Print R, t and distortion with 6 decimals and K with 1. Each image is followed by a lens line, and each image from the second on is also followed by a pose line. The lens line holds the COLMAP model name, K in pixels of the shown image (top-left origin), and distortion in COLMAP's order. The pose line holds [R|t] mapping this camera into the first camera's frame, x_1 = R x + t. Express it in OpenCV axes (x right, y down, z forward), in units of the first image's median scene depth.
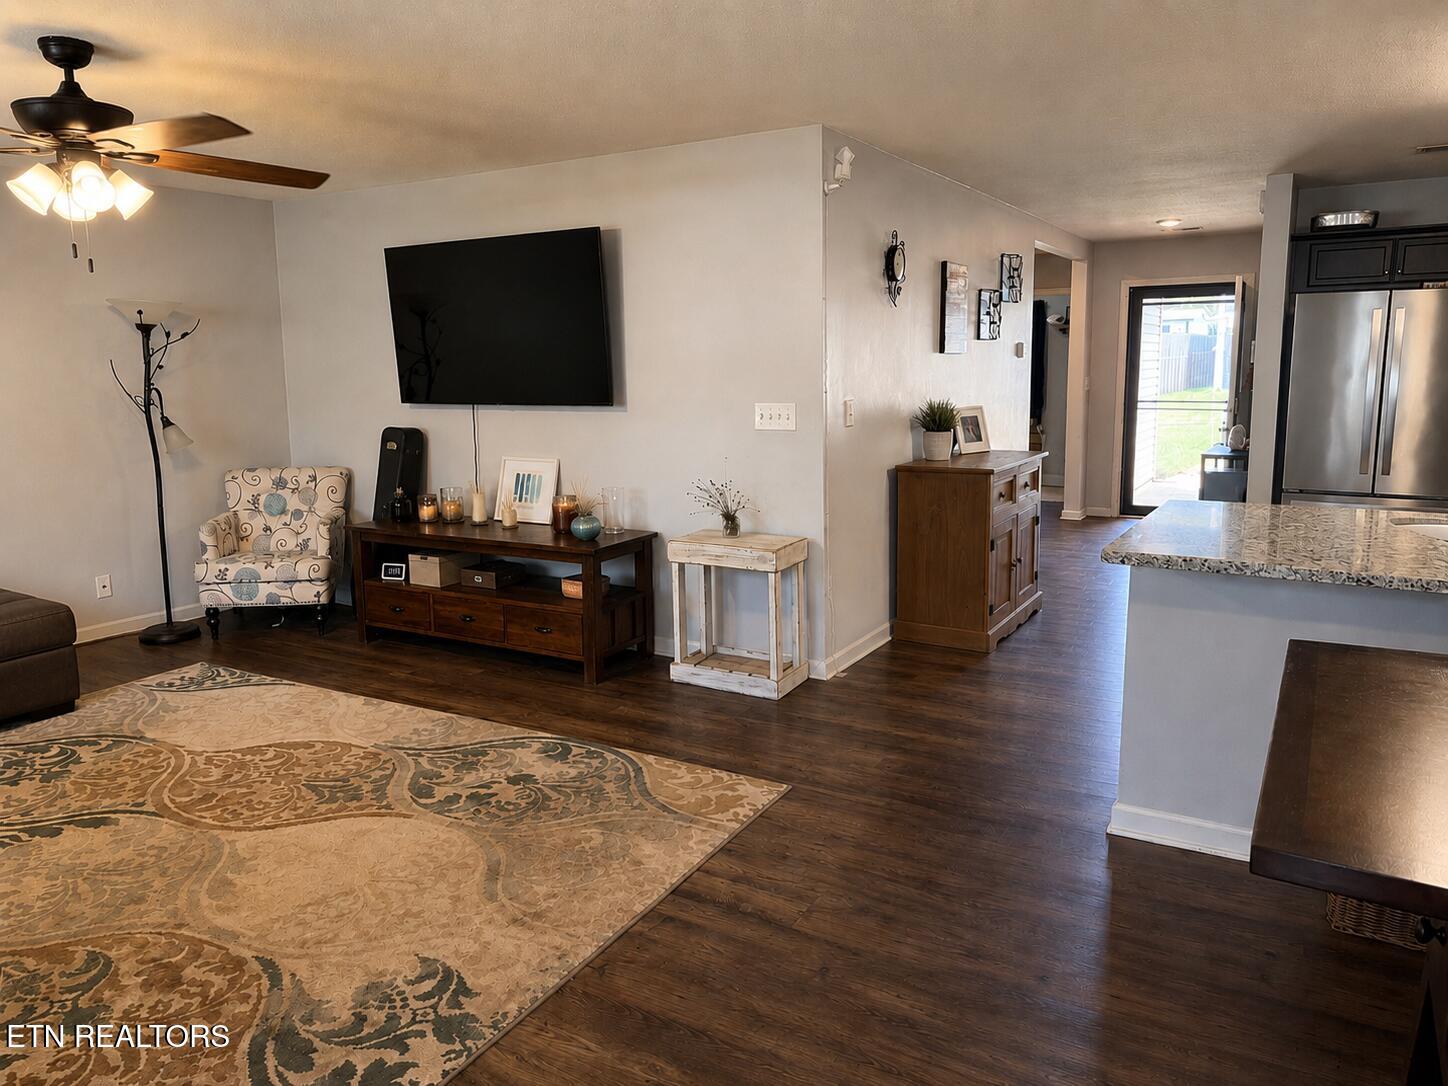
lens RADIAL K [[1060.7, 0, 724.7], [0, 1060.7, 524.3], [0, 0, 1]] dist [0.004350, 0.000772]
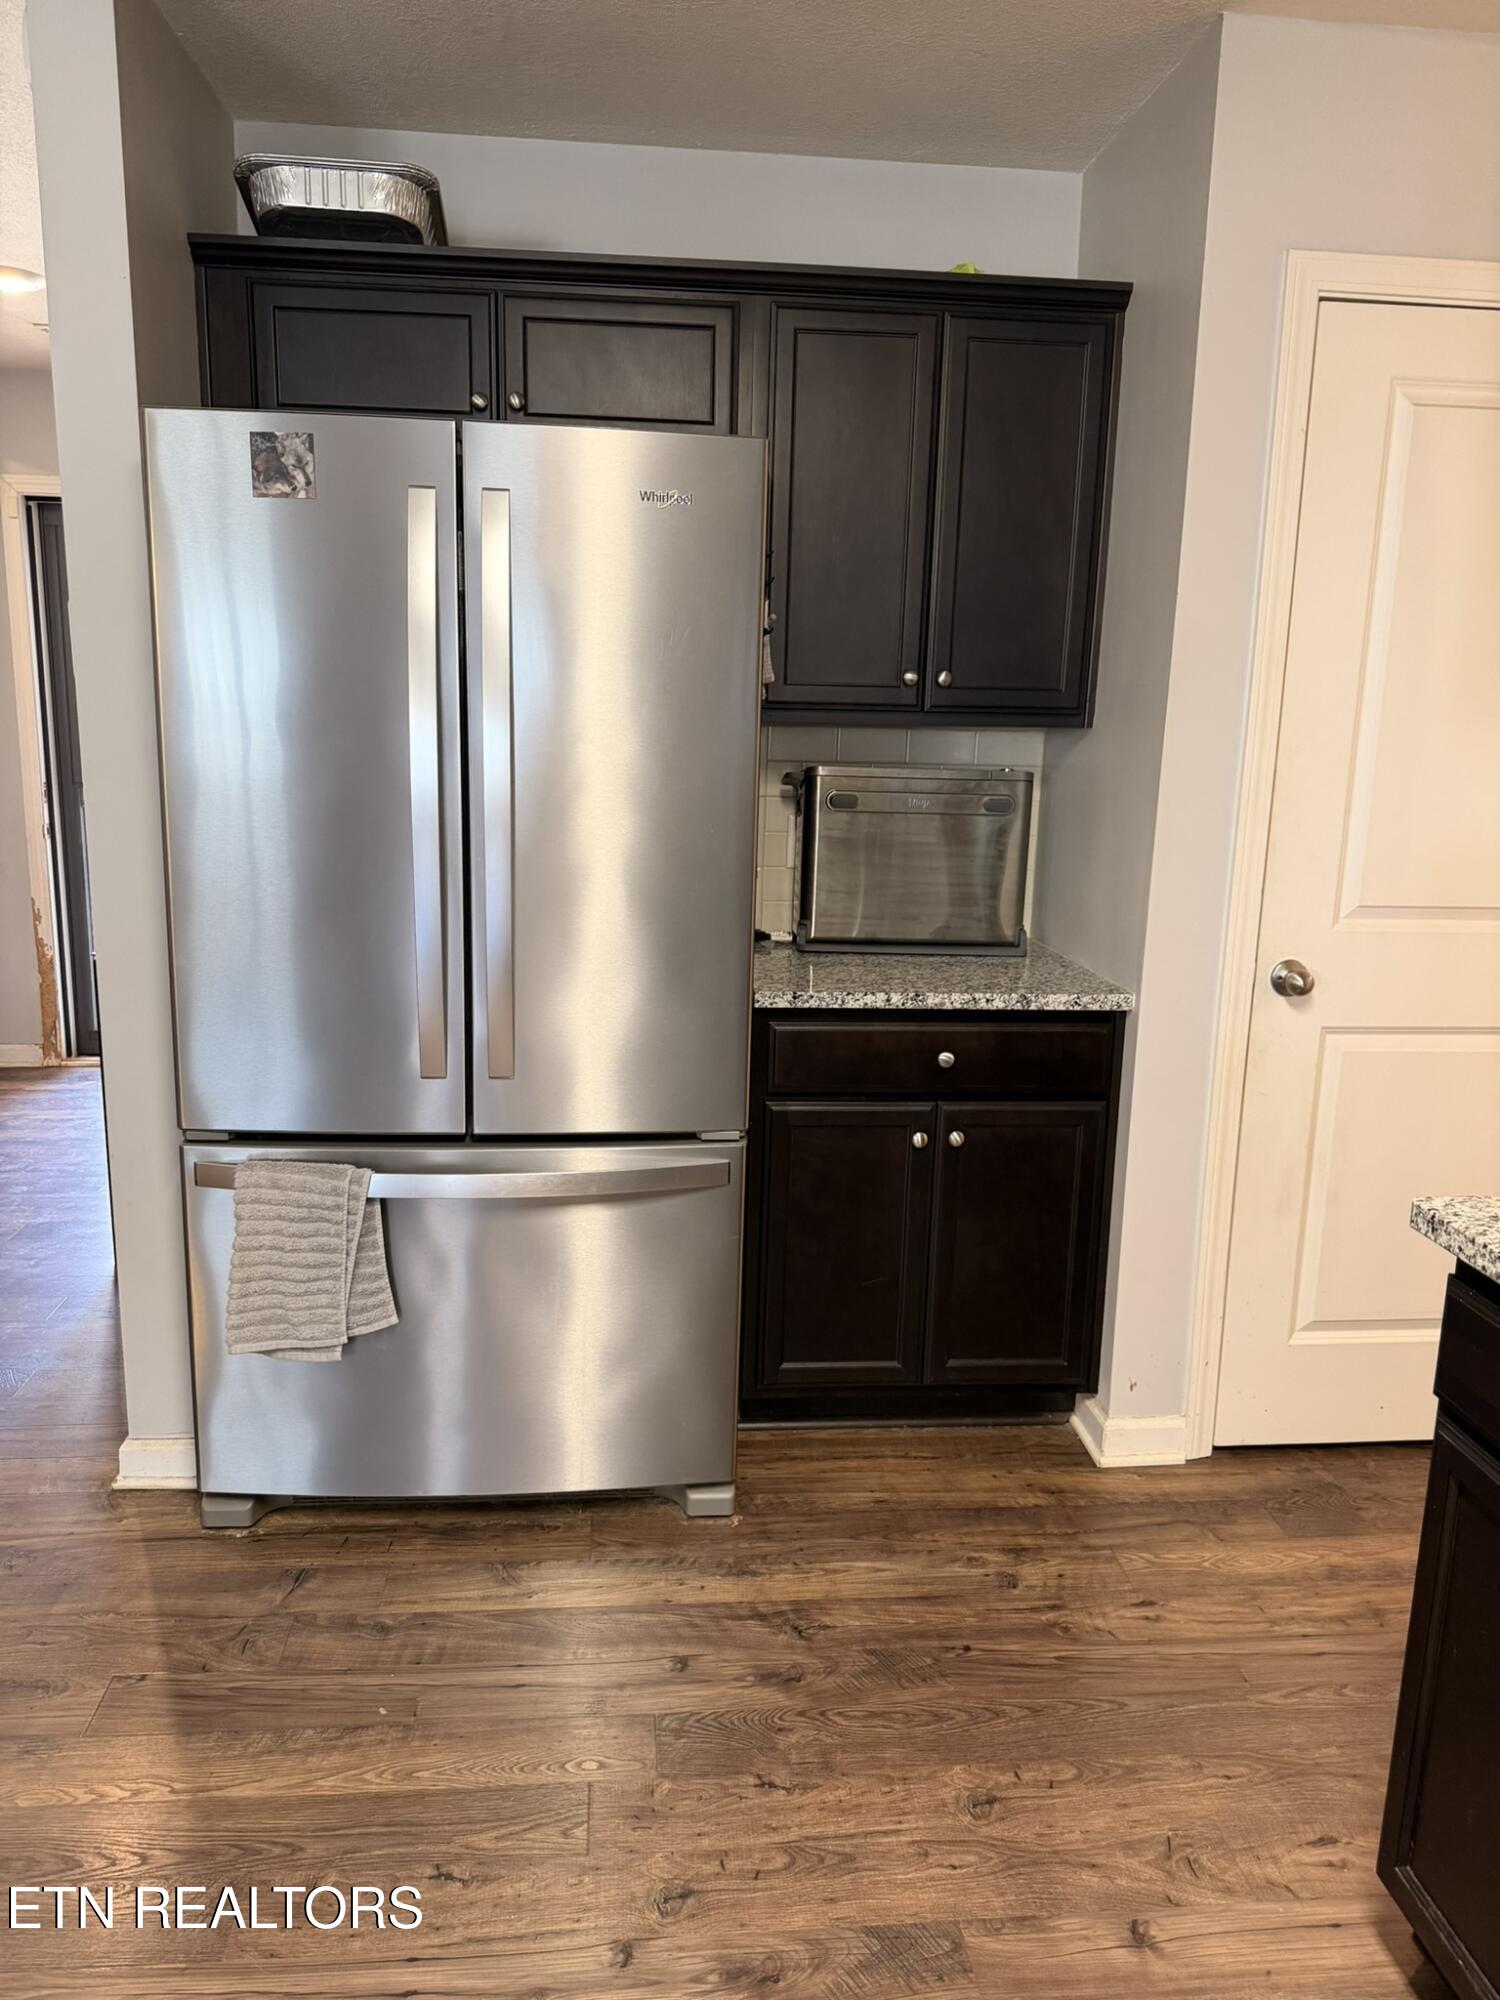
lens RADIAL K [[1431.5, 0, 760.3], [0, 1431.5, 1005.3], [0, 0, 1]] dist [0.069104, -0.072517]
pose [[0.807821, -0.070850, 0.585154, 0.422553], [0.045197, 0.997272, 0.058354, -0.081915], [-0.587692, -0.020692, 0.808820, 0.597013]]
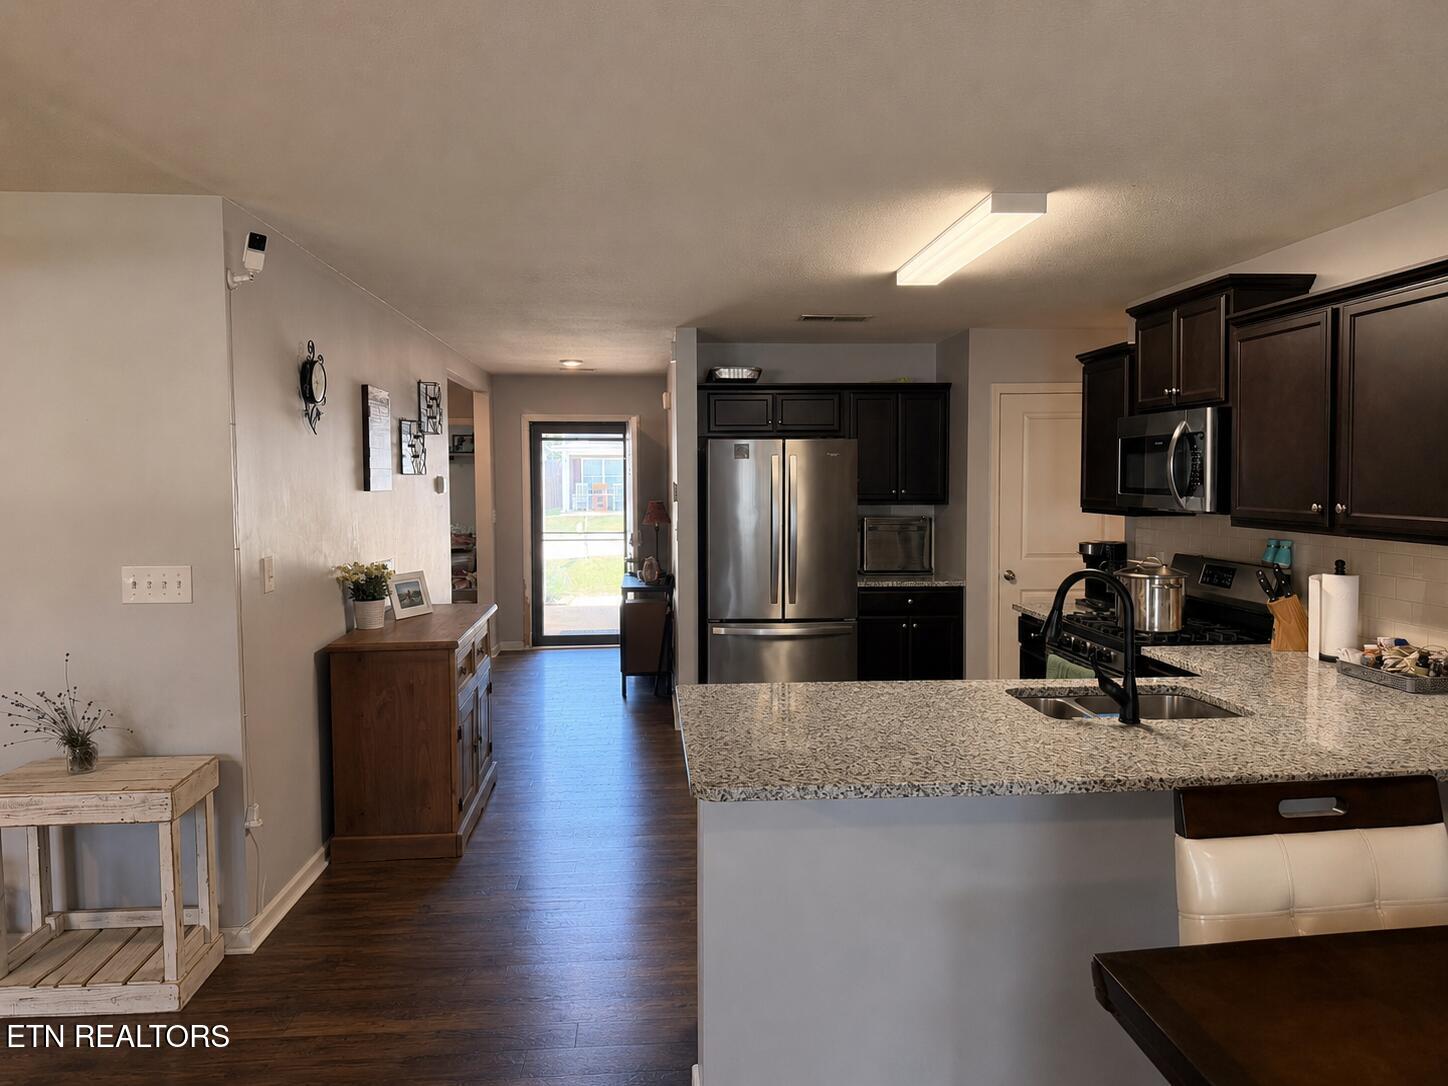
lens RADIAL K [[1011.9, 0, 731.6], [0, 1011.9, 531.7], [0, 0, 1]] dist [0.032428, -0.002552]
pose [[0.818185, -0.012603, 0.574817, -0.020832], [0.073709, 0.993809, -0.083127, -0.037677], [-0.570210, 0.110382, 0.814049, 0.169733]]
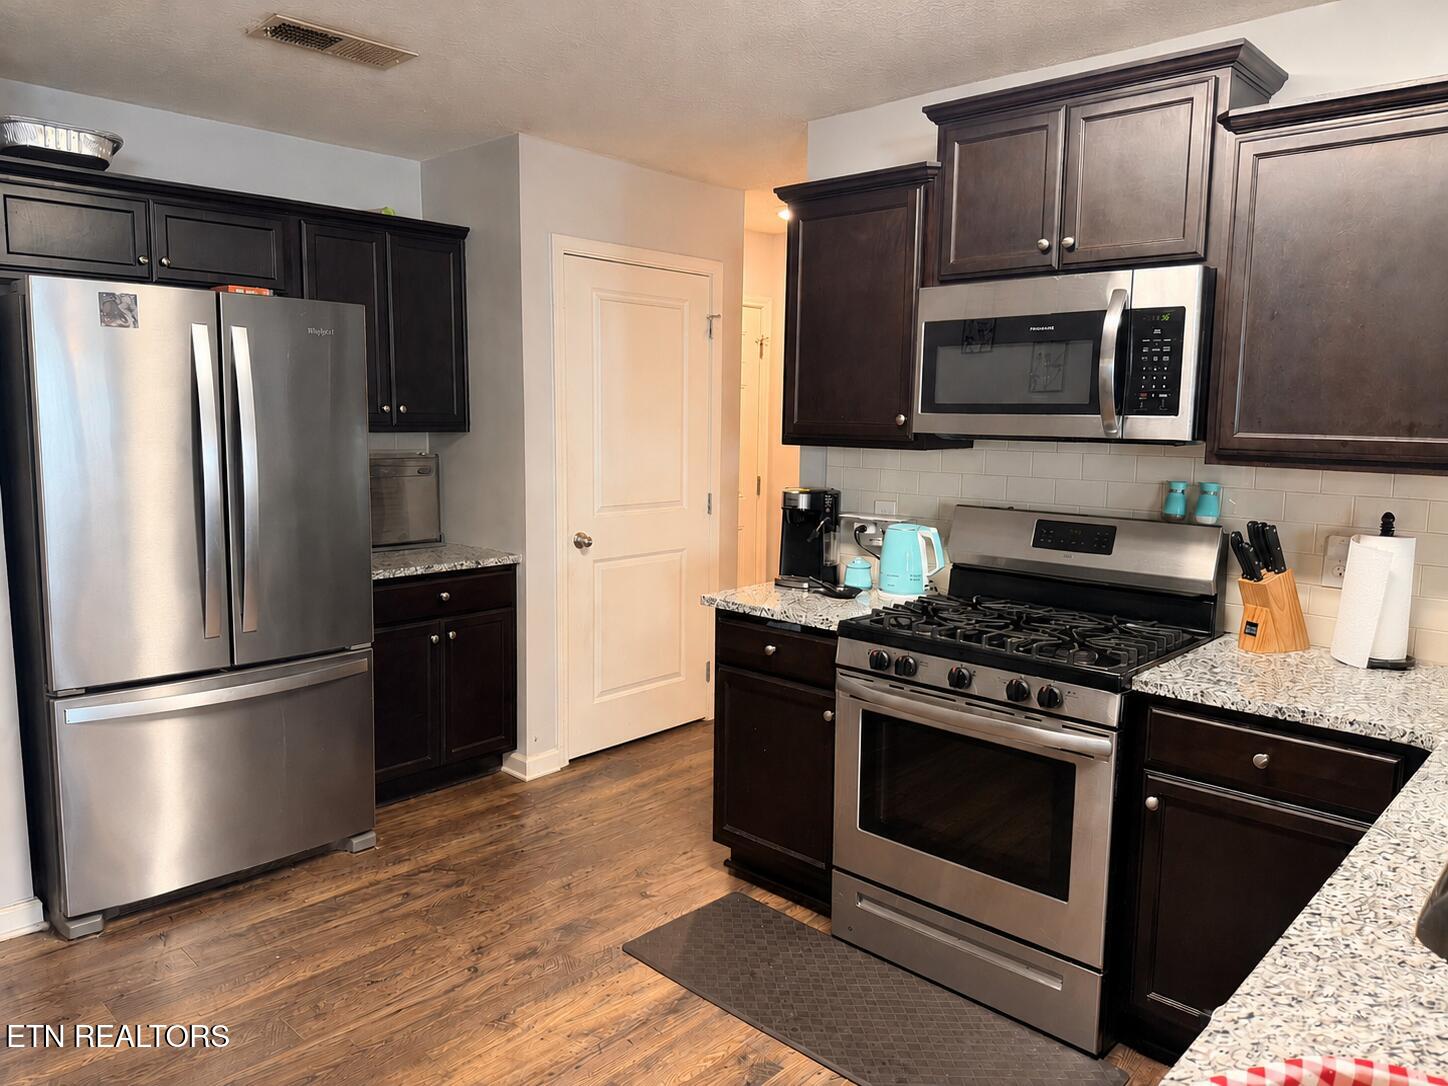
lens RADIAL K [[1036.4, 0, 724.0], [0, 1036.4, 543.0], [0, 0, 1]] dist [0.069104, -0.072517]
pose [[0.226883, -0.101369, 0.968632, 0.156184], [0.129626, 0.988863, 0.073124, -0.094156], [-0.965257, 0.108969, 0.237496, 0.592567]]
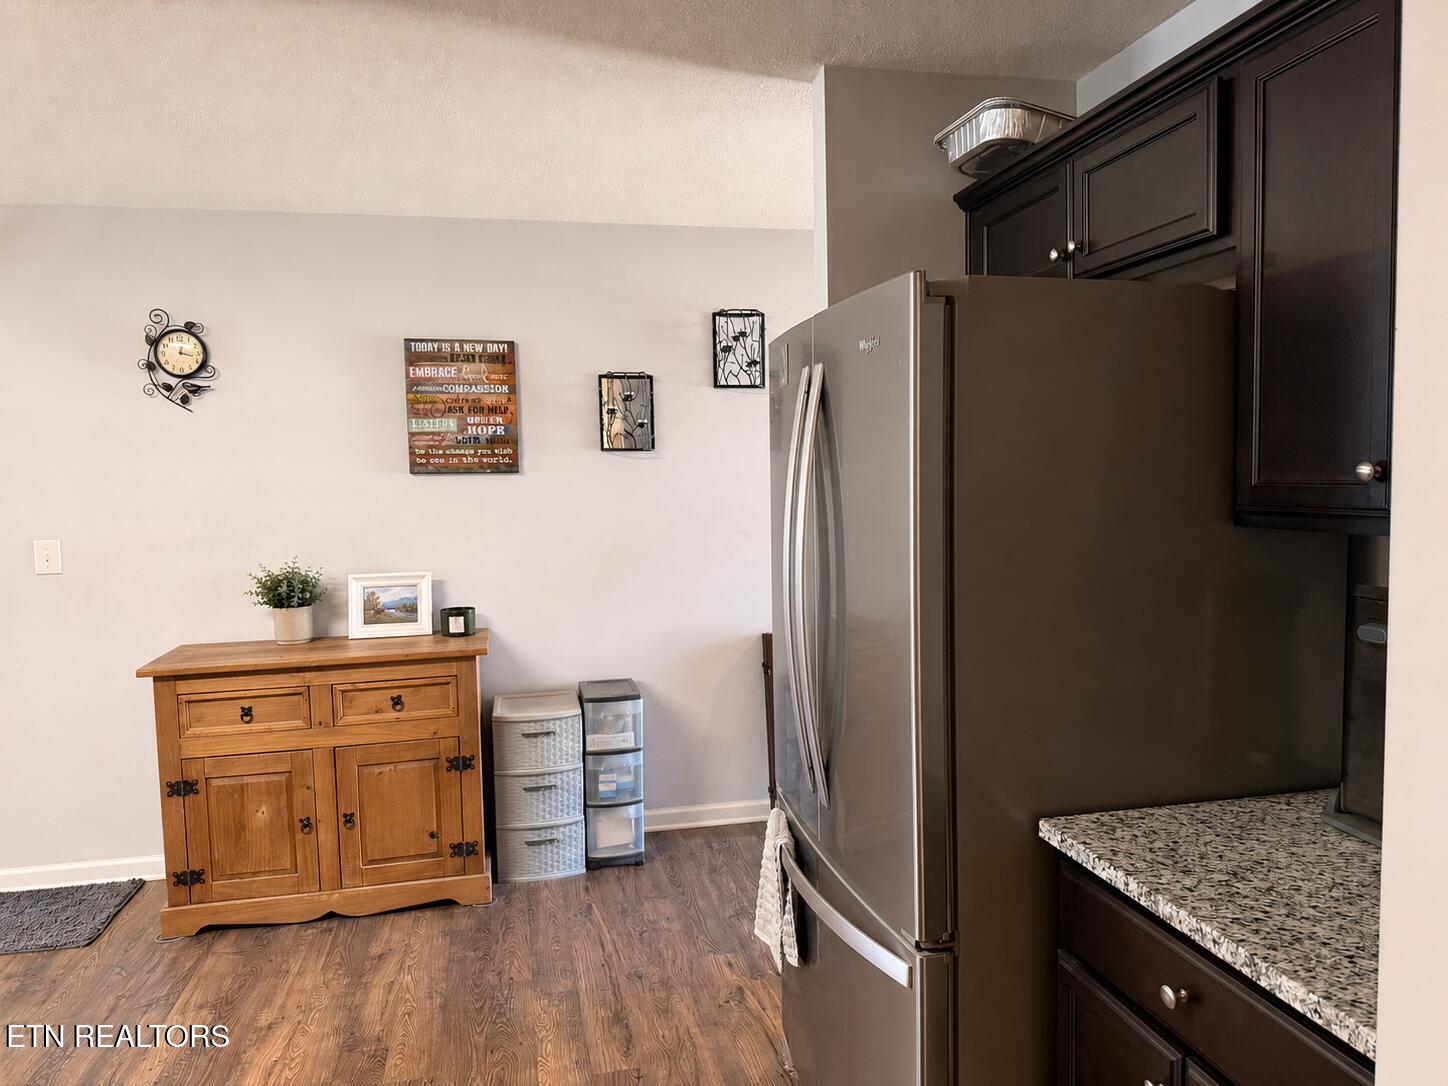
lens RADIAL K [[1036.4, 0, 724.0], [0, 1036.4, 543.0], [0, 0, 1]] dist [0.069104, -0.072517]
pose [[0.668107, 0.058109, -0.741793, 0.800041], [-0.102918, 0.994580, -0.014783, -0.121253], [0.736913, 0.086221, 0.670466, 0.674373]]
